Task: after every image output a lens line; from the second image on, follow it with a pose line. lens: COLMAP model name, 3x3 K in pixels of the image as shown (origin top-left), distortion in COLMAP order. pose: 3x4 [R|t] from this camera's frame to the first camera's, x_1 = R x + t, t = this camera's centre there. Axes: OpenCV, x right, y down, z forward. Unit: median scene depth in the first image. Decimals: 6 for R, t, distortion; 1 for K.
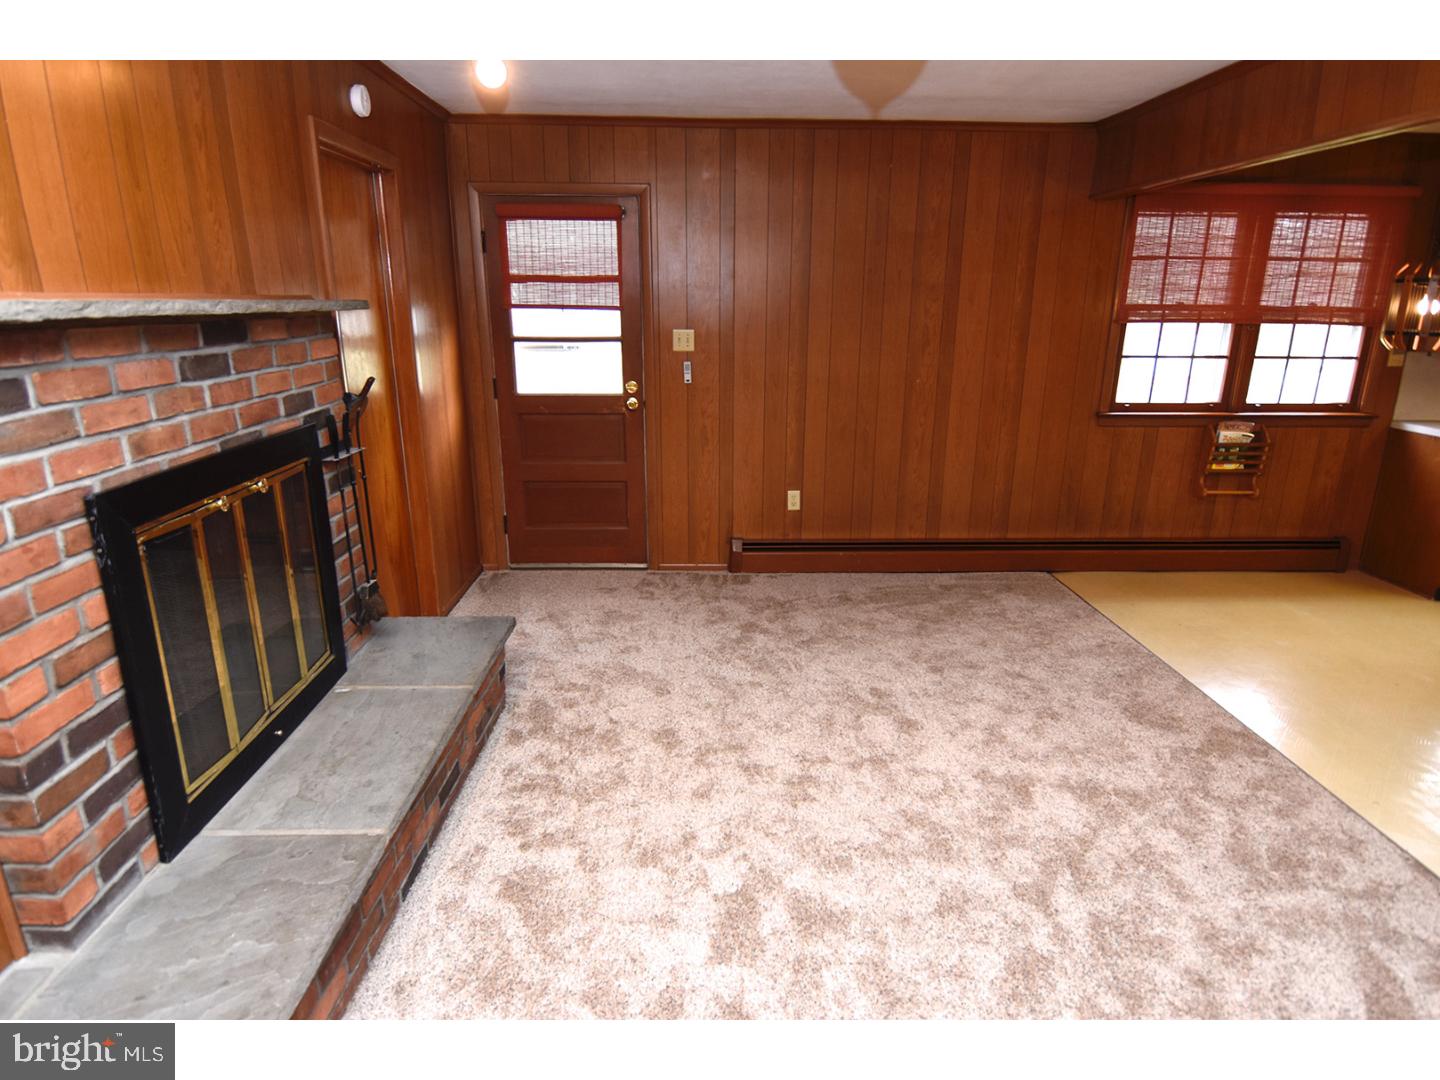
lens RADIAL K [[810.8, 0, 720.0], [0, 810.8, 540.0], [0, 0, 1]] dist [0.016961, -0.030028]
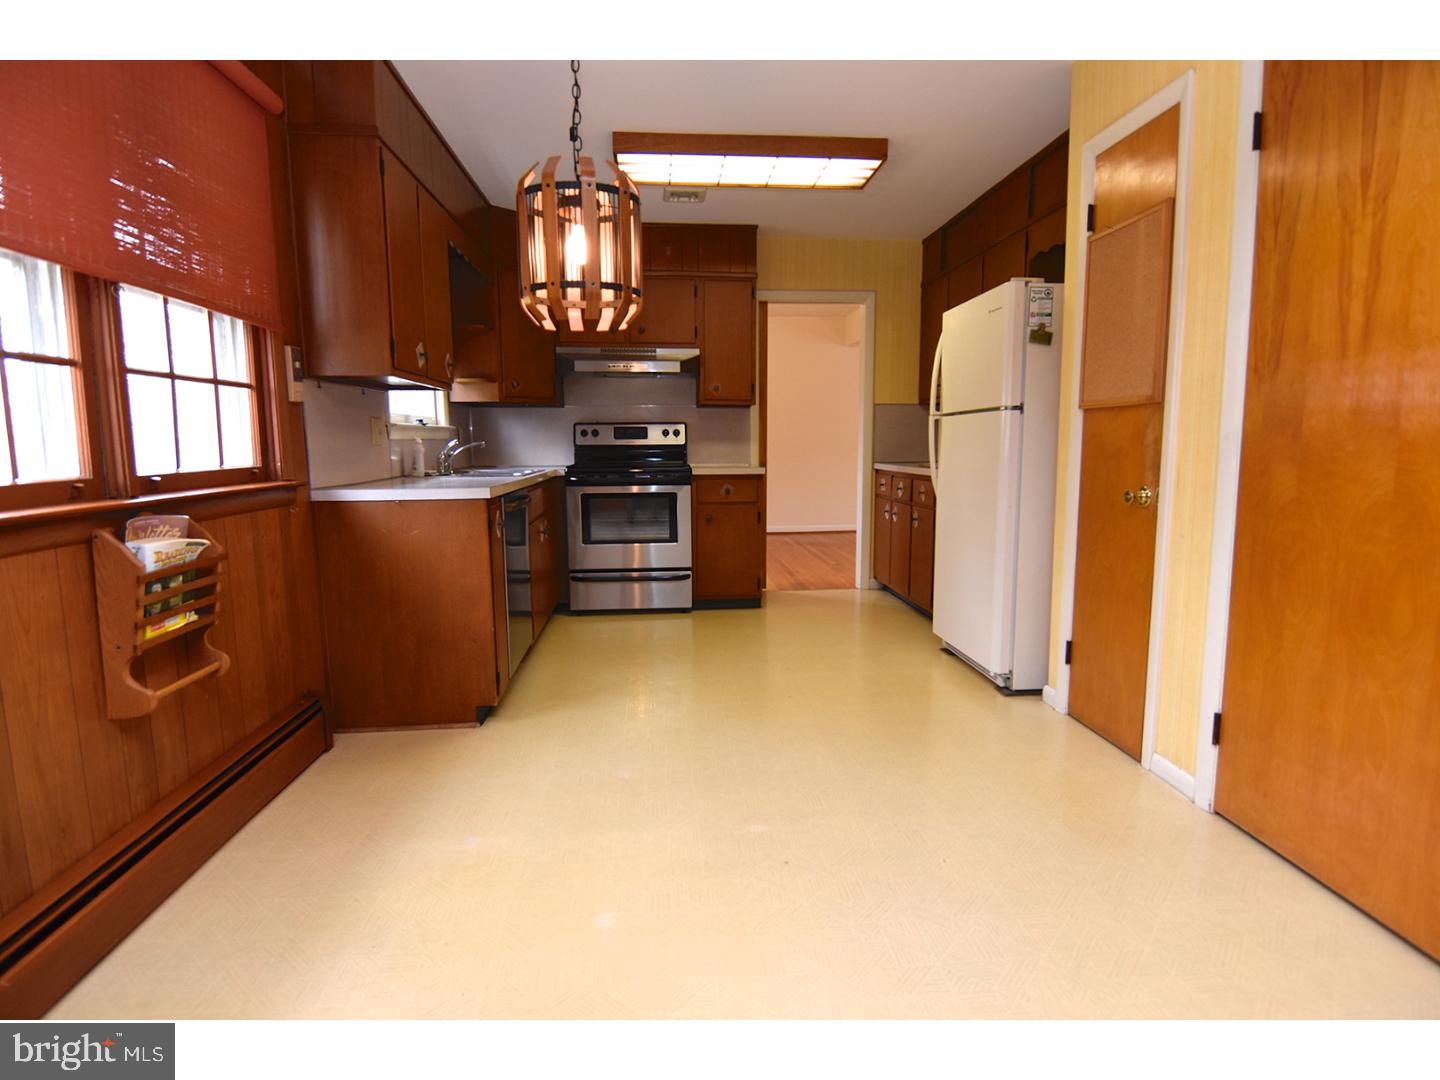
lens RADIAL K [[767.8, 0, 720.0], [0, 767.8, 540.0], [0, 0, 1]] dist [-0.003406, -0.000372]
pose [[-0.062740, -0.132596, 0.989183, 0.366339], [0.288113, 0.946532, 0.145152, -0.172425], [-0.955539, 0.294103, -0.021182, 1.172497]]
